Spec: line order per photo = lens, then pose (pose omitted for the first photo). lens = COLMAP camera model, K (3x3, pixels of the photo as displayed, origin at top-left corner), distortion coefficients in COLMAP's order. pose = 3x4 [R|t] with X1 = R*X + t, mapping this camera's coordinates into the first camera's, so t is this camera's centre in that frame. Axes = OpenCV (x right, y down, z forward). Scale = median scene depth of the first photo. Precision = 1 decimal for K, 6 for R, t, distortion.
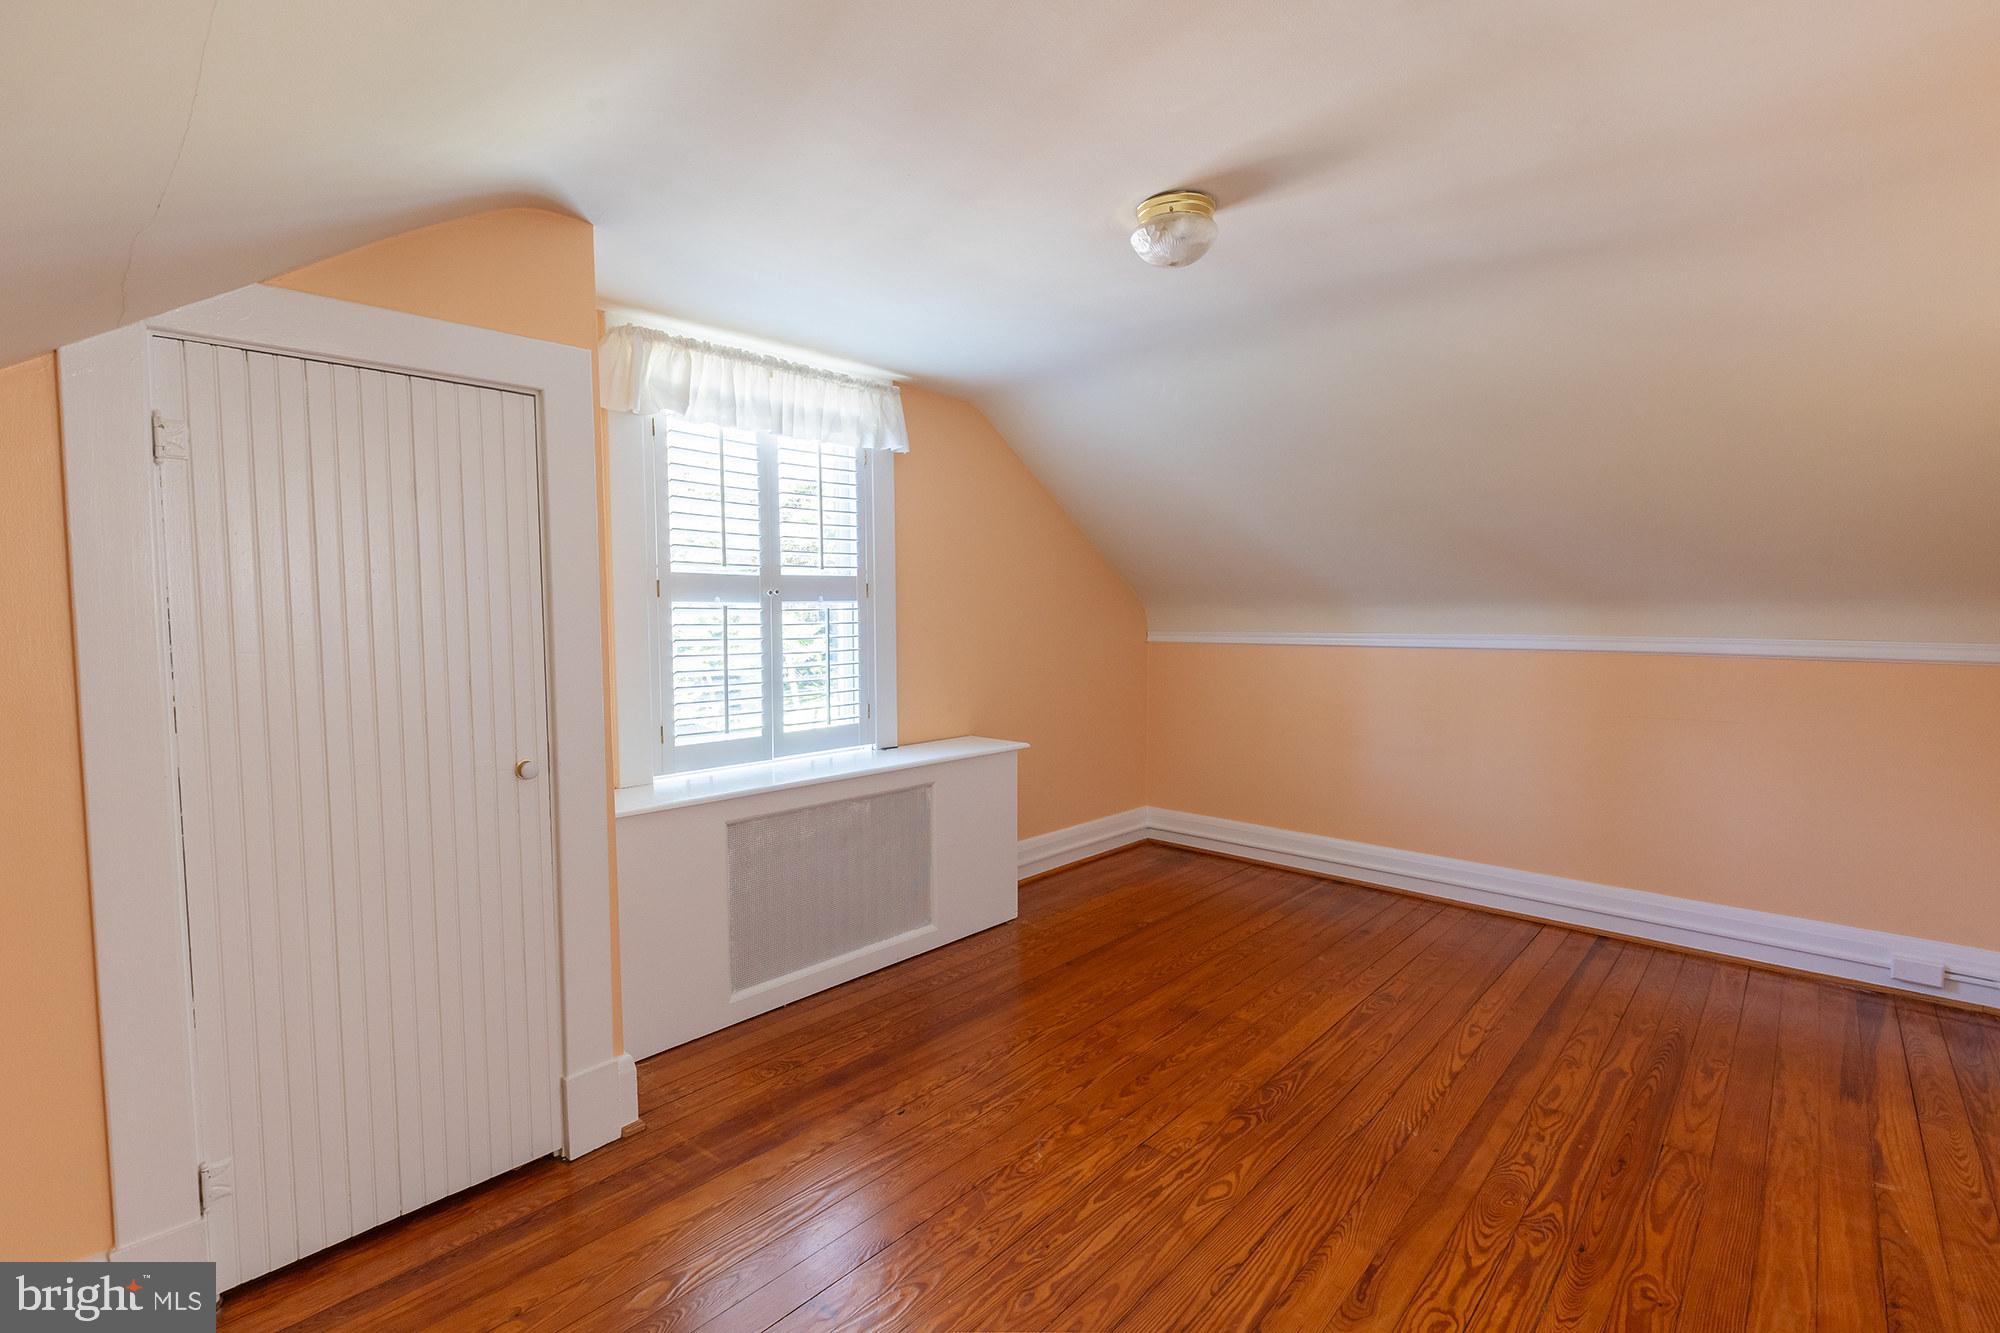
lens RADIAL K [[923.6, 0, 1062.3], [0, 923.6, 666.6], [0, 0, 1]] dist [0.002485, -0.000356]
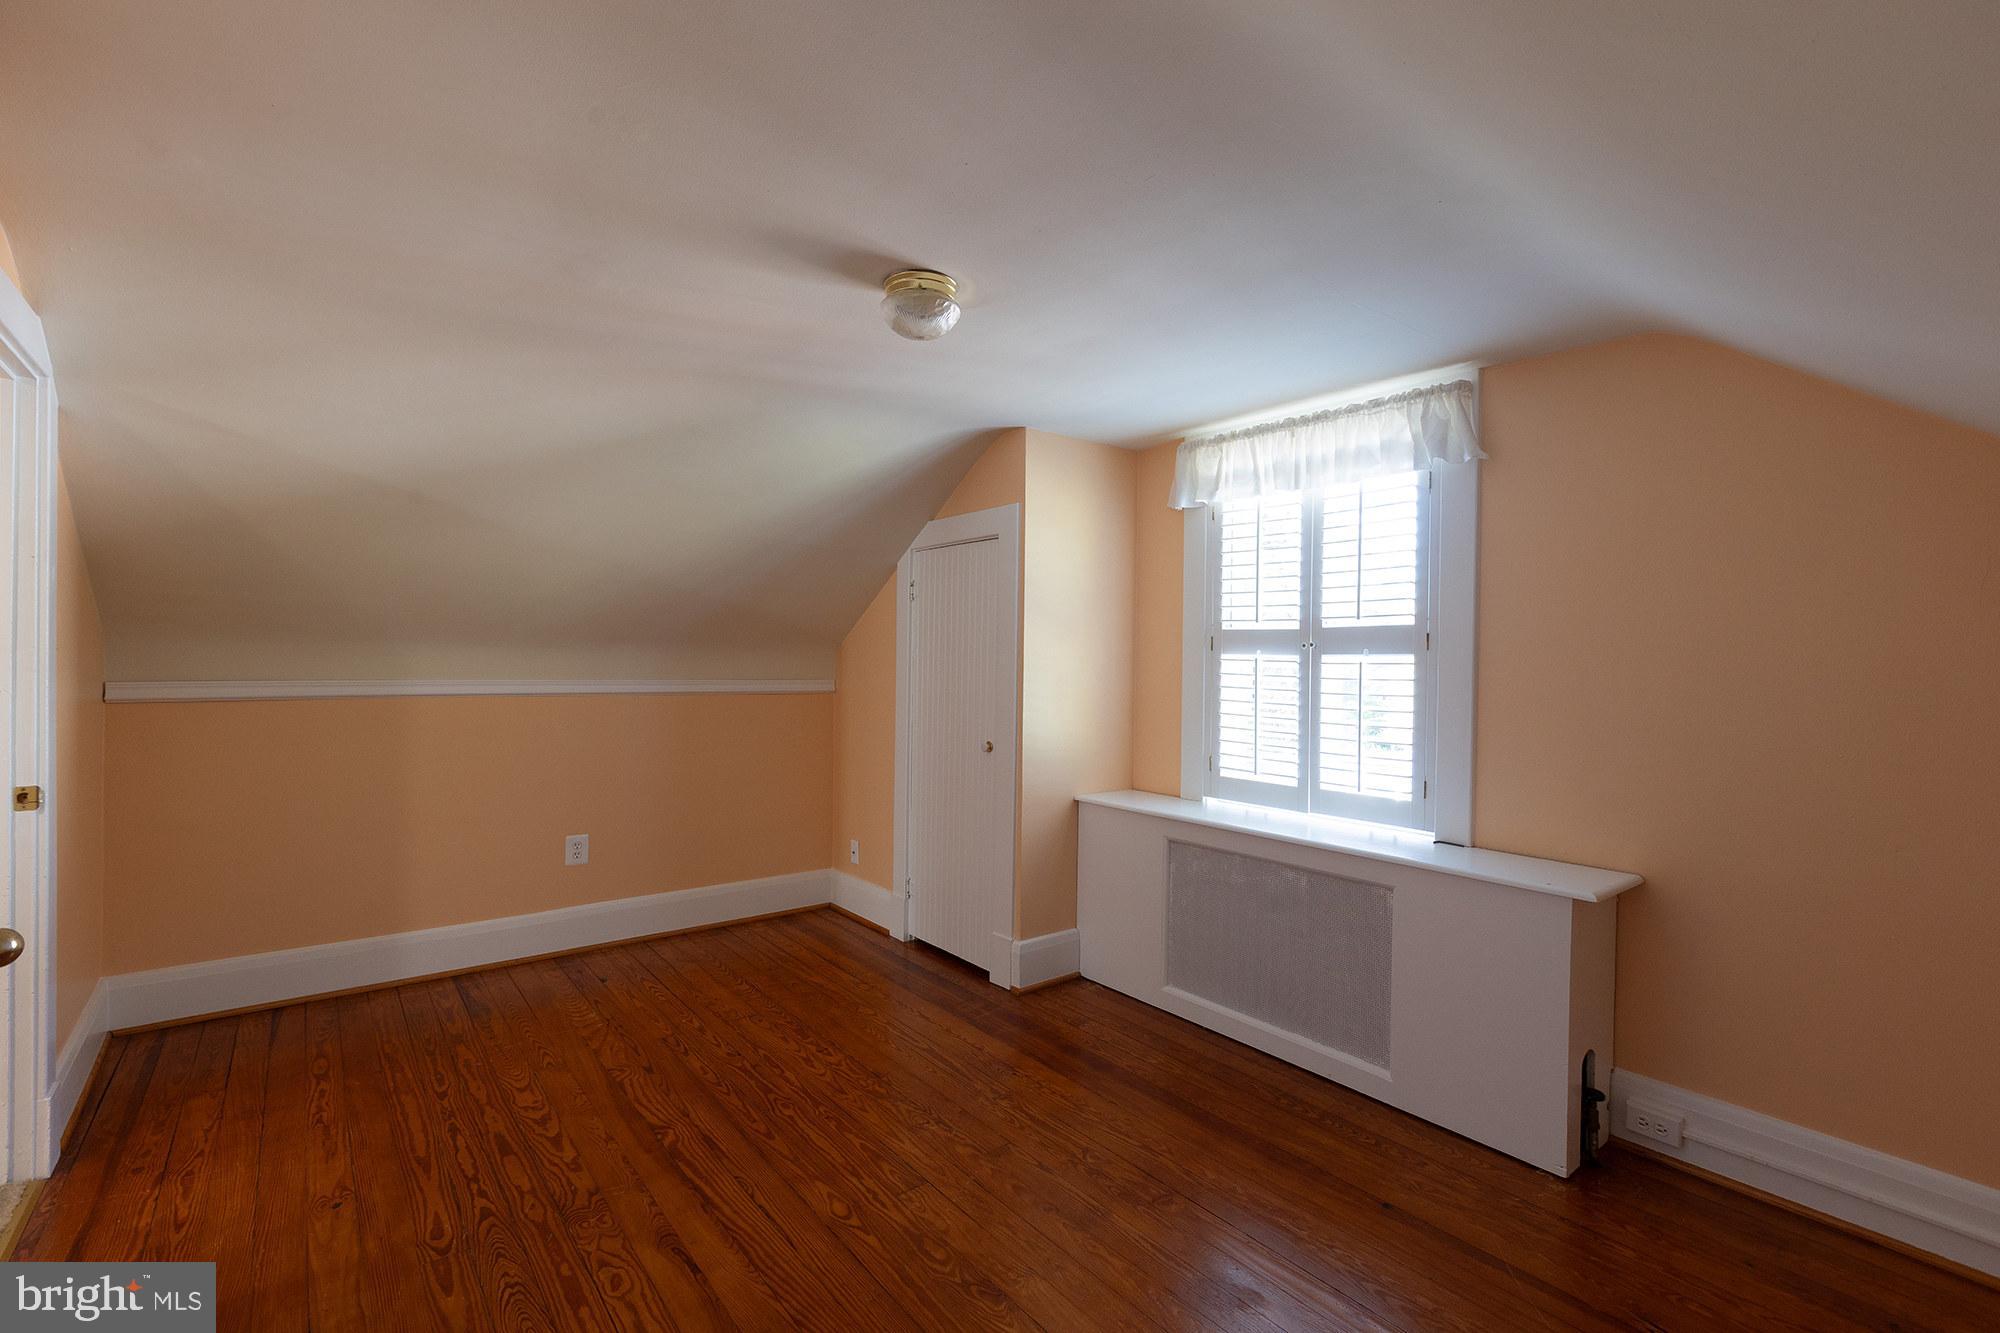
lens RADIAL K [[916.4, 0, 931.0], [0, 916.4, 659.5], [0, 0, 1]] dist [0.000889, 0.000302]
pose [[-0.260147, 0.005442, -0.965554, 0.786028], [-0.072822, 0.997026, 0.025240, -0.062939], [0.962819, 0.076880, -0.258977, 0.905018]]
